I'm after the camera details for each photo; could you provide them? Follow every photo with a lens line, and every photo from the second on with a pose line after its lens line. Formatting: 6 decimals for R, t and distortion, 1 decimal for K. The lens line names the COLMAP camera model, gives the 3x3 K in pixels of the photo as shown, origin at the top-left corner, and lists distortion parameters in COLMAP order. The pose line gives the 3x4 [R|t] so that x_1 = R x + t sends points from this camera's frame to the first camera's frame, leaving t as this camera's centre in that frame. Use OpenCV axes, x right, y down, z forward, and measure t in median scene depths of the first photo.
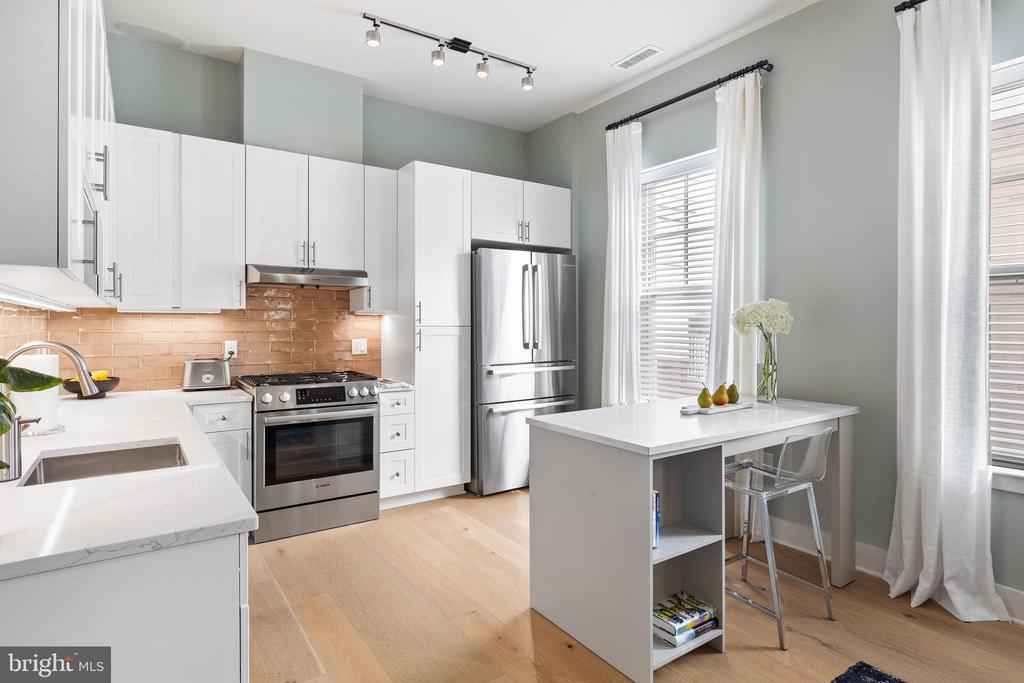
lens RADIAL K [[551.1, 0, 516.0], [0, 551.1, 328.9], [0, 0, 1]] dist [-0.002535, -0.000693]
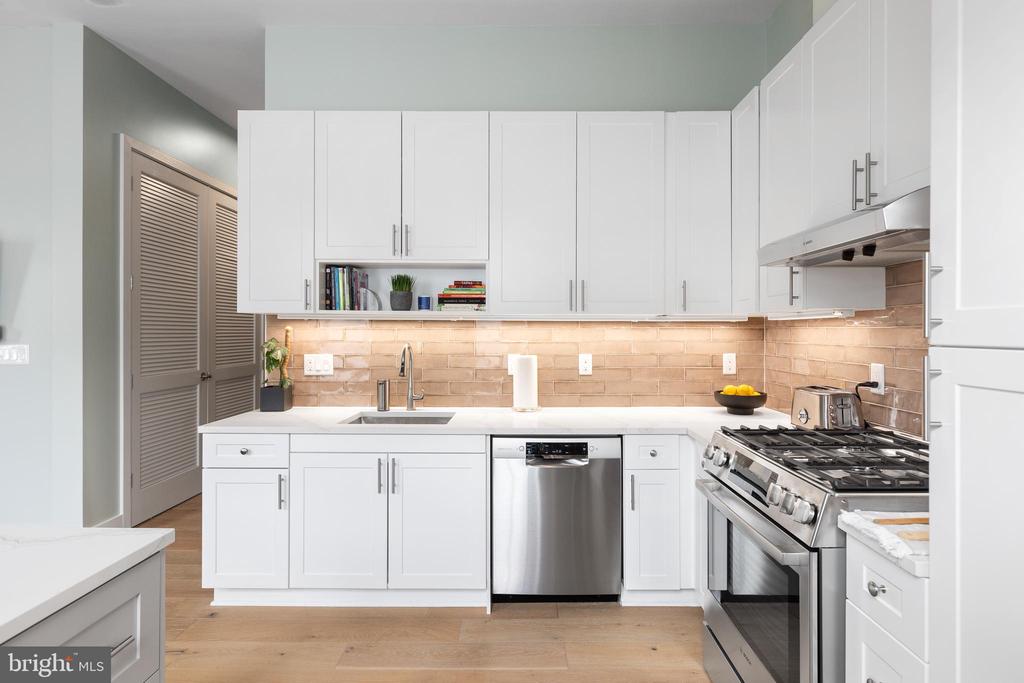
lens RADIAL K [[517.6, 0, 509.9], [0, 517.6, 335.4], [0, 0, 1]] dist [-0.001768, -0.000331]
pose [[-0.571965, 0.002868, -0.820273, 0.152733], [-0.008051, 0.999926, 0.009110, -0.010188], [0.820238, 0.011814, -0.571900, 1.035628]]
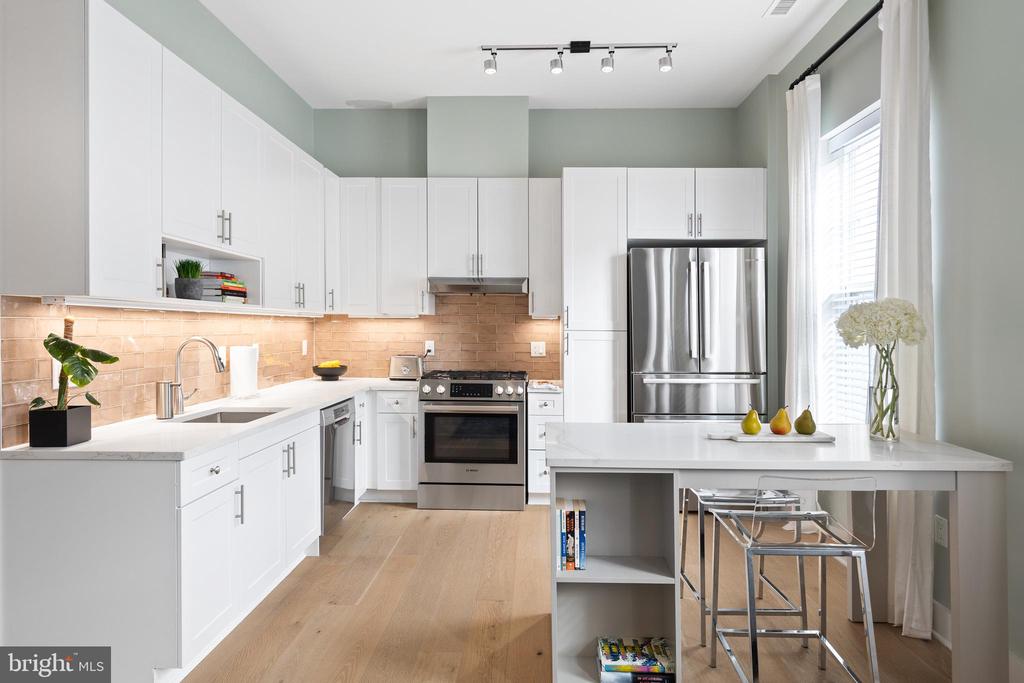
lens RADIAL K [[599.4, 0, 520.7], [0, 599.4, 327.9], [0, 0, 1]] dist [0.002285, -0.000302]
pose [[0.807486, 0.008315, -0.589828, 0.433822], [-0.012477, 0.999918, -0.002986, -0.005521], [0.589754, 0.009770, 0.807524, 0.060899]]
